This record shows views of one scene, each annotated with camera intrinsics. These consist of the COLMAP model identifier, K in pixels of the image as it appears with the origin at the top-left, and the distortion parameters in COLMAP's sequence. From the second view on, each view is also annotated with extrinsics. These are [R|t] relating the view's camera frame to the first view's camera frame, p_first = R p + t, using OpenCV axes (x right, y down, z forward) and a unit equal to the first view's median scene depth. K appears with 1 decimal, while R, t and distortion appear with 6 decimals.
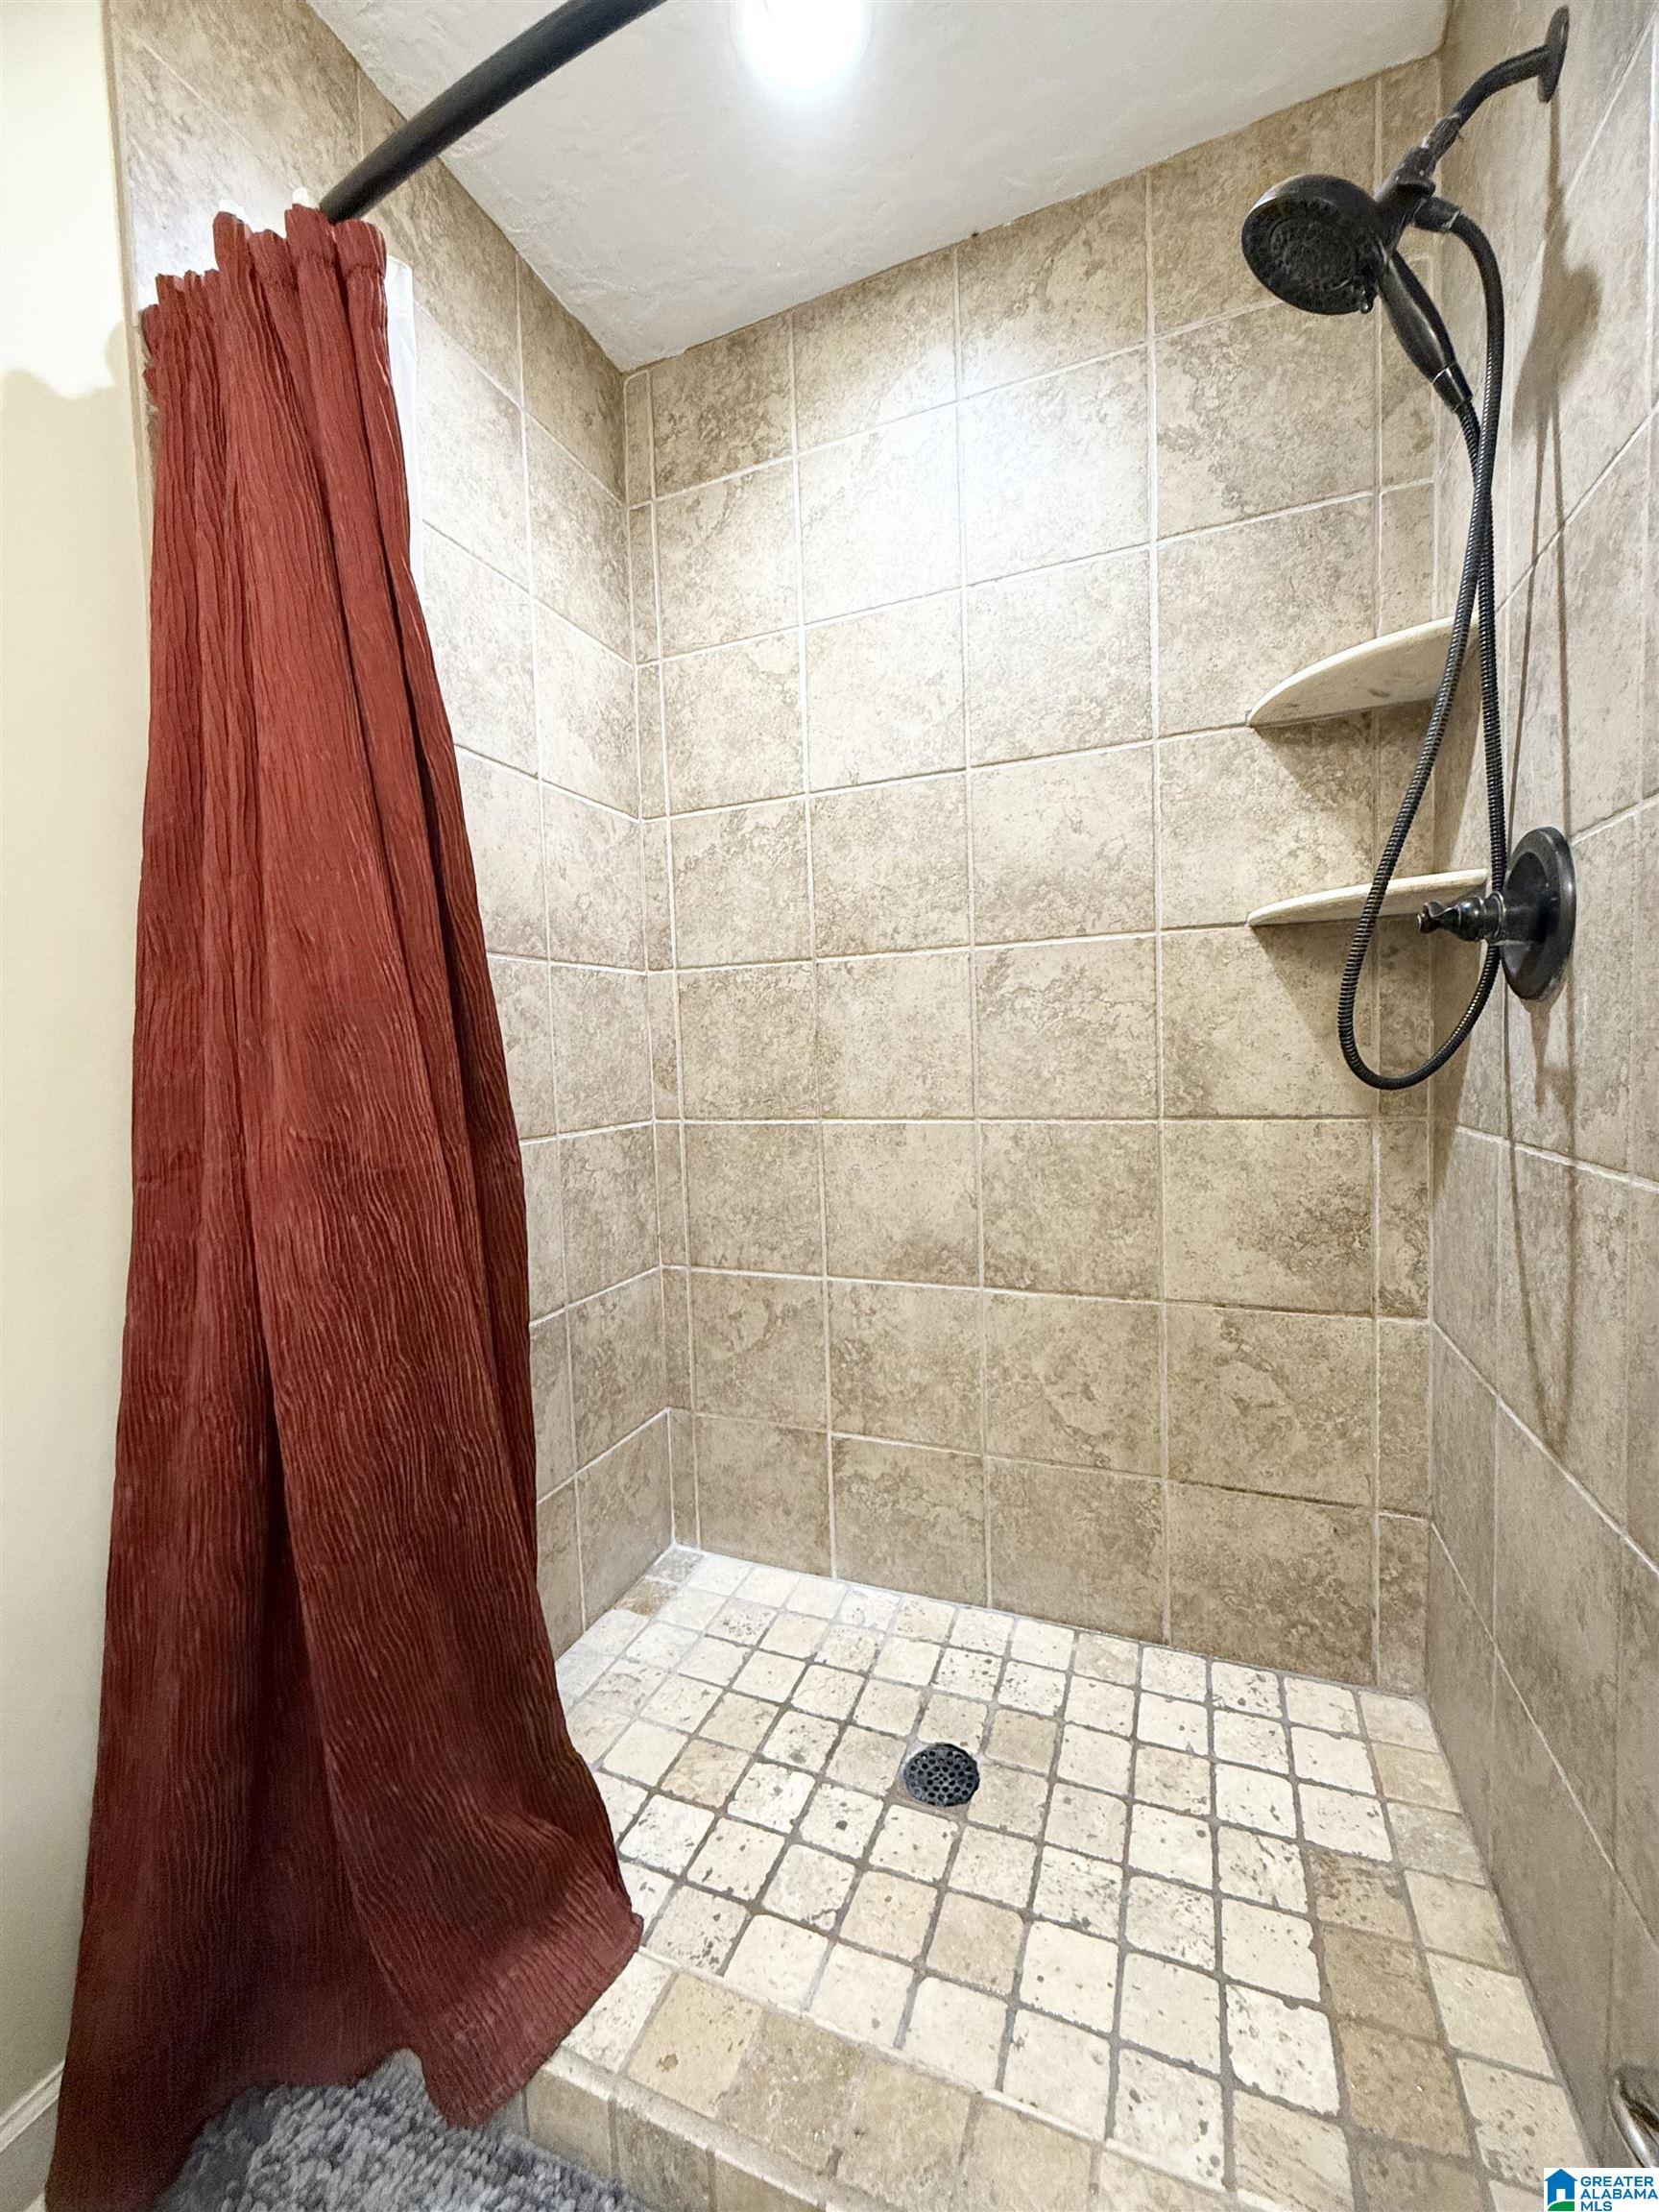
lens RADIAL K [[885.5, 0, 832.4], [0, 885.5, 1104.6], [0, 0, 1]] dist [0.002580, 0.000053]
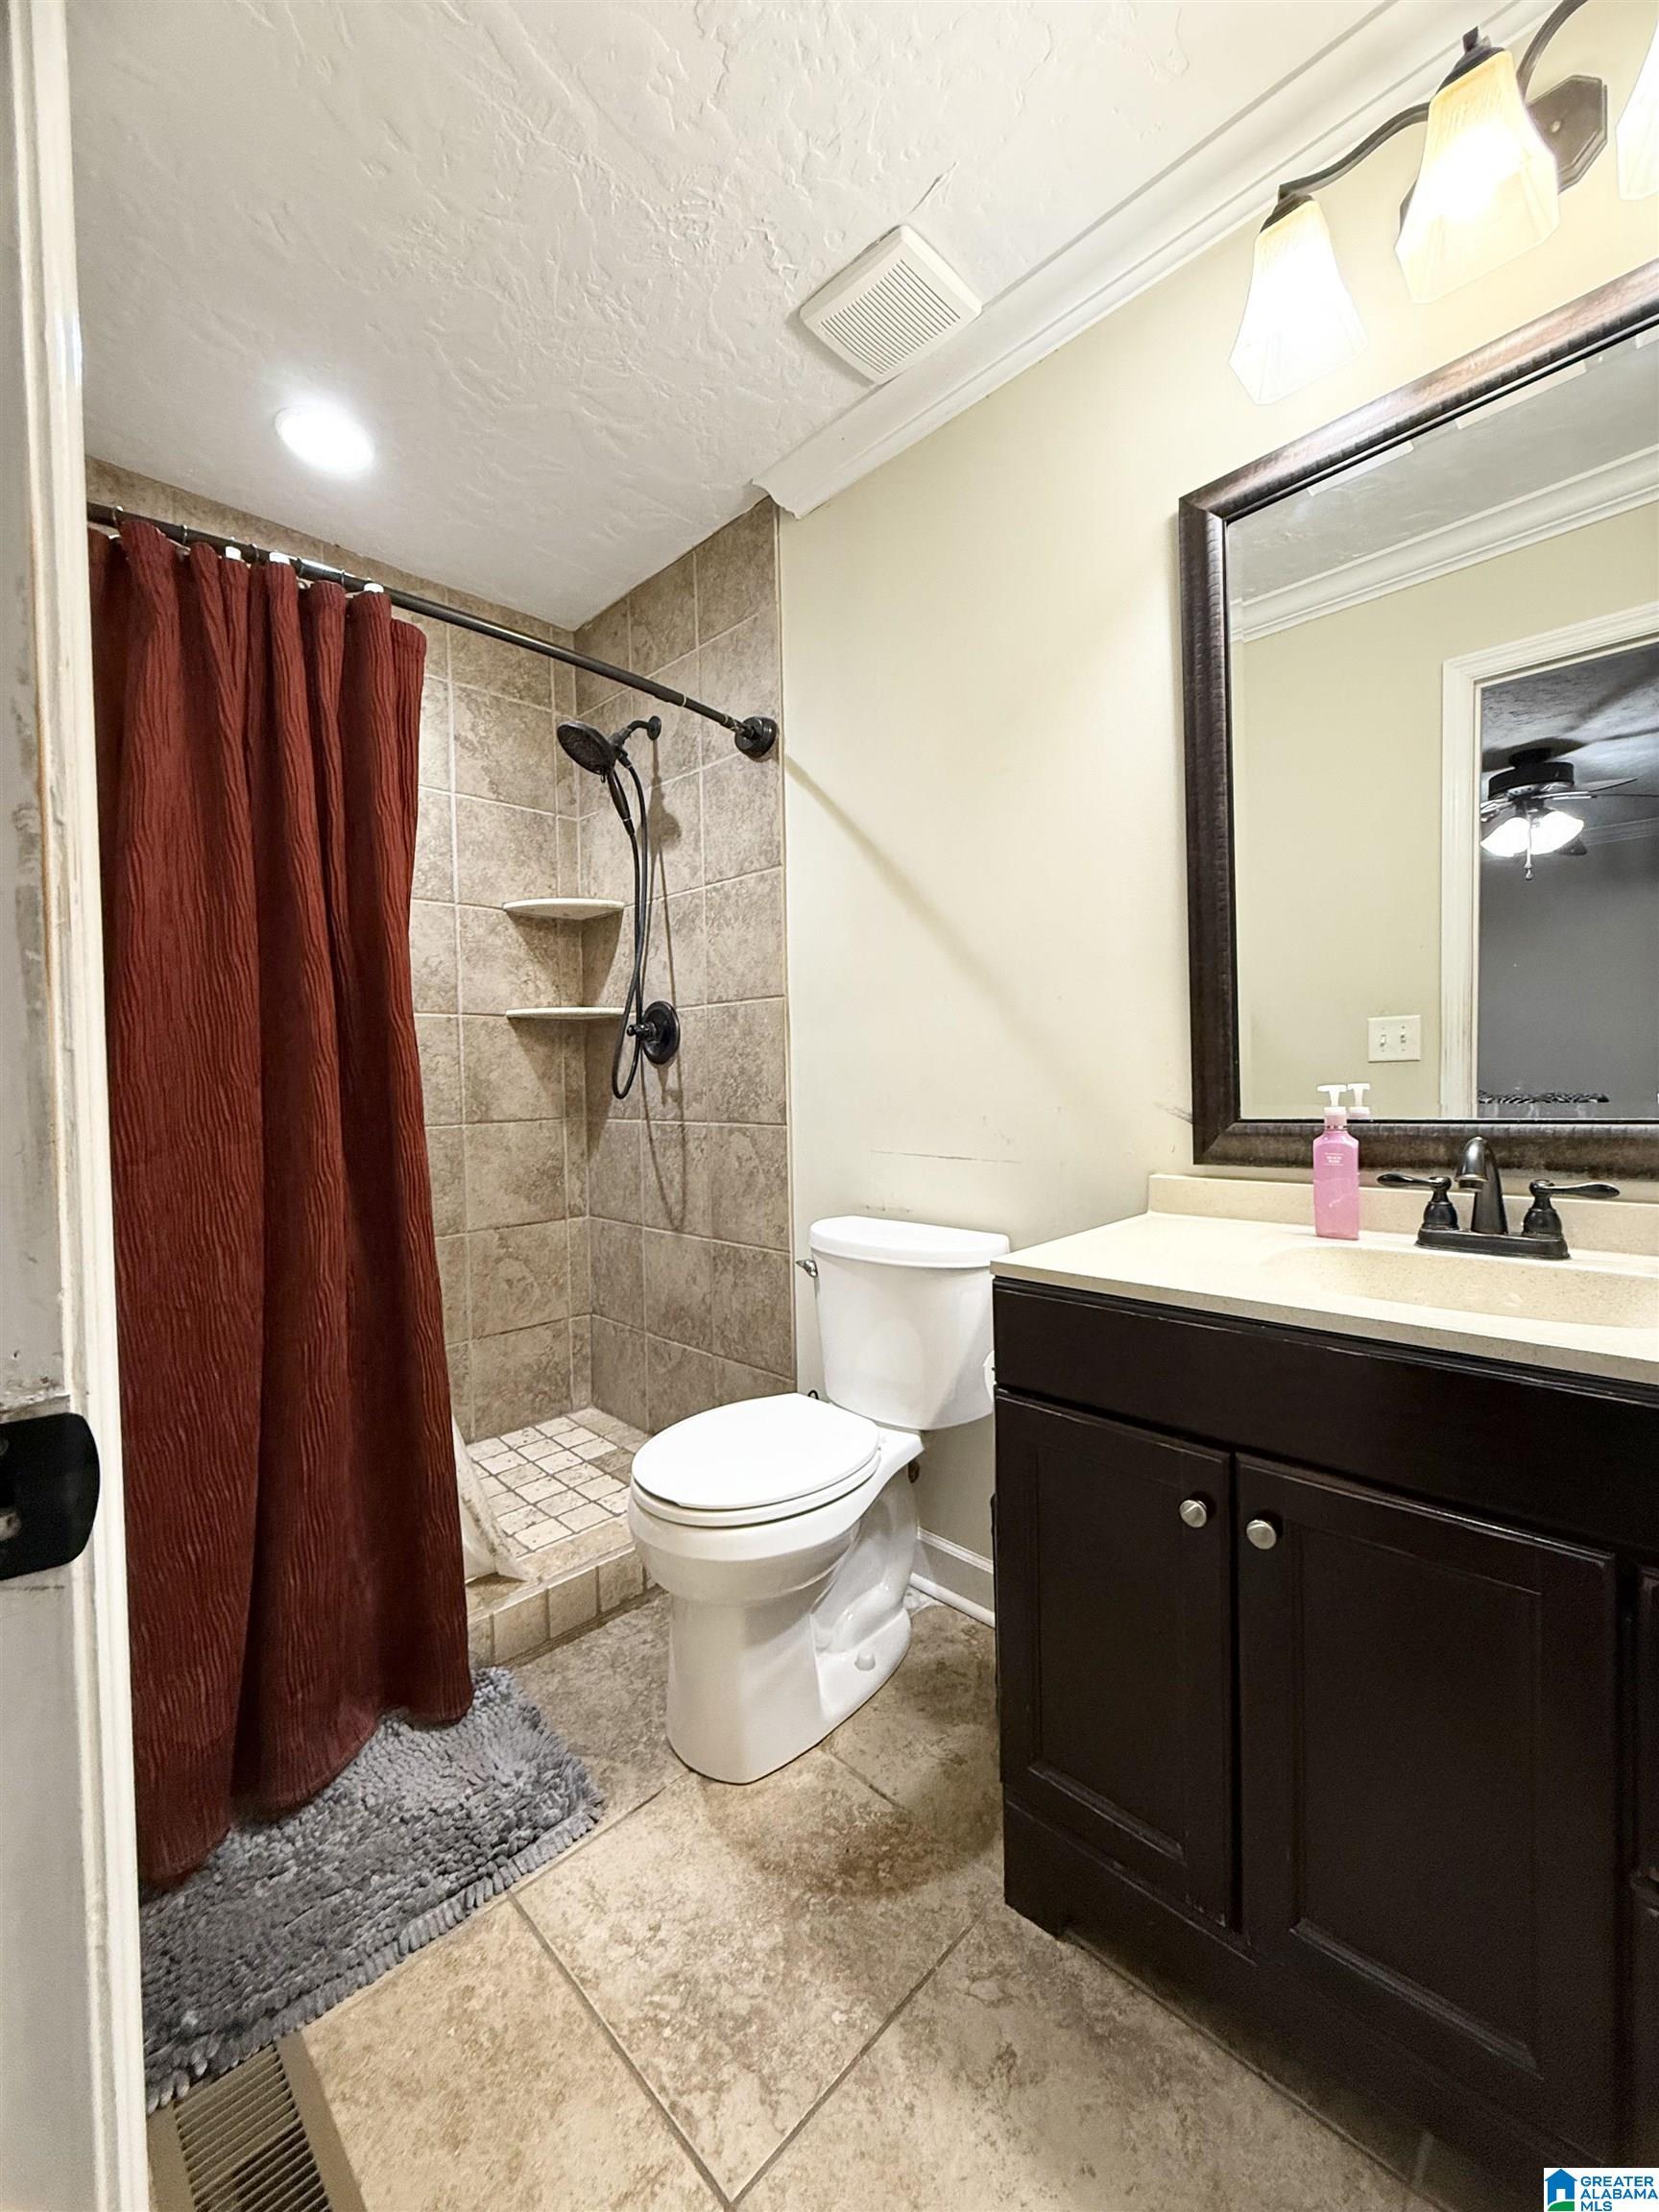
lens RADIAL K [[885.5, 0, 832.4], [0, 885.5, 1104.6], [0, 0, 1]] dist [0.002580, 0.000053]
pose [[0.391207, -0.002683, 0.920299, -0.977402], [0.058526, 0.998044, -0.021969, 0.061236], [-0.918440, 0.062456, 0.390599, -0.336437]]
